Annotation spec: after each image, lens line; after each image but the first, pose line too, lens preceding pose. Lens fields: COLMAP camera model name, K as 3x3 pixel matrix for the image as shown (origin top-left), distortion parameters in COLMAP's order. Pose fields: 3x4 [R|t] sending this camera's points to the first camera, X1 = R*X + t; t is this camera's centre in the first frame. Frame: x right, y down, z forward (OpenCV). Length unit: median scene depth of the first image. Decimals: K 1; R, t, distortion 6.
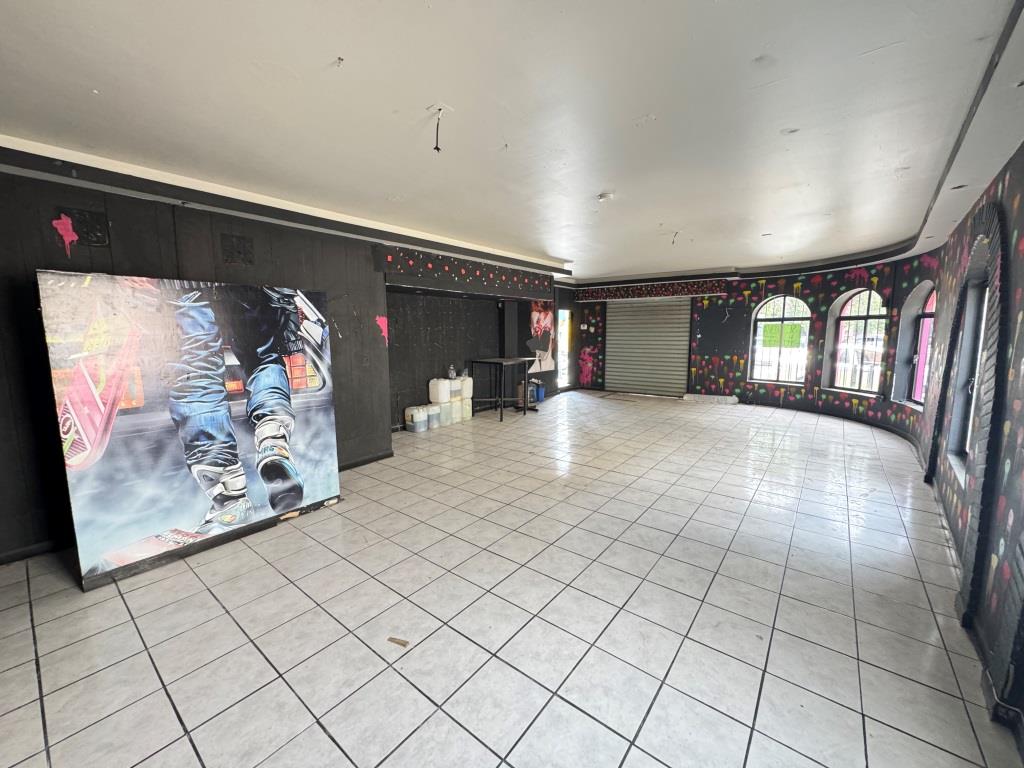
lens RADIAL K [[414.9, 0, 507.4], [0, 414.9, 379.3], [0, 0, 1]] dist [0.001223, 0.001062]
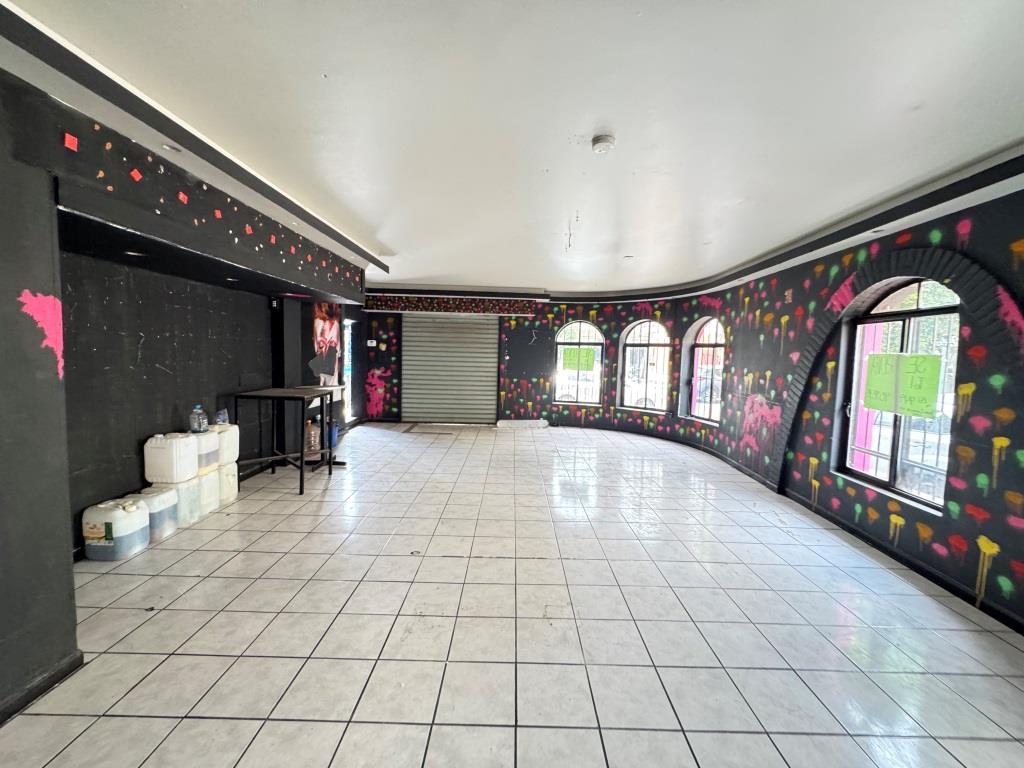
lens RADIAL K [[414.9, 0, 515.5], [0, 414.9, 380.7], [0, 0, 1]] dist [0.001223, 0.001062]
pose [[0.780117, -0.016697, 0.625411, -0.175723], [0.041889, 0.998795, -0.025587, -0.041815], [-0.624230, 0.046159, 0.779876, 0.391150]]
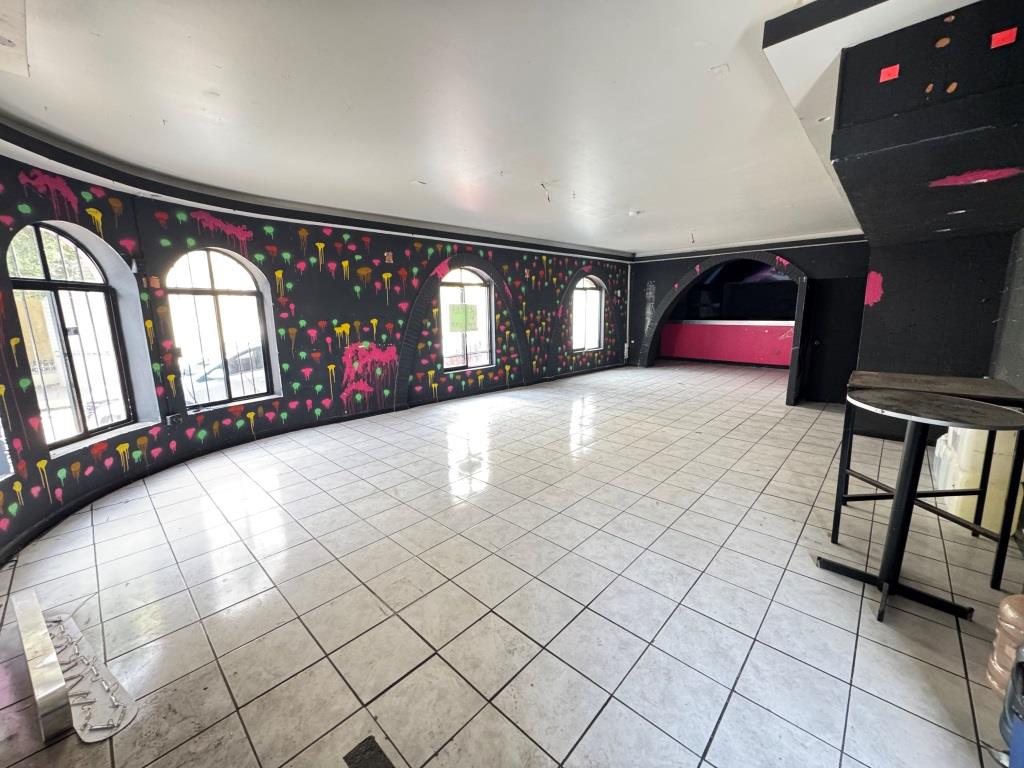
lens RADIAL K [[414.9, 0, 512.1], [0, 414.9, 376.1], [0, 0, 1]] dist [0.001223, 0.001062]
pose [[-0.997009, 0.007153, 0.076959, 0.362521], [0.027989, 0.961542, 0.273228, -0.191935], [-0.072045, 0.274565, -0.958866, 1.693518]]
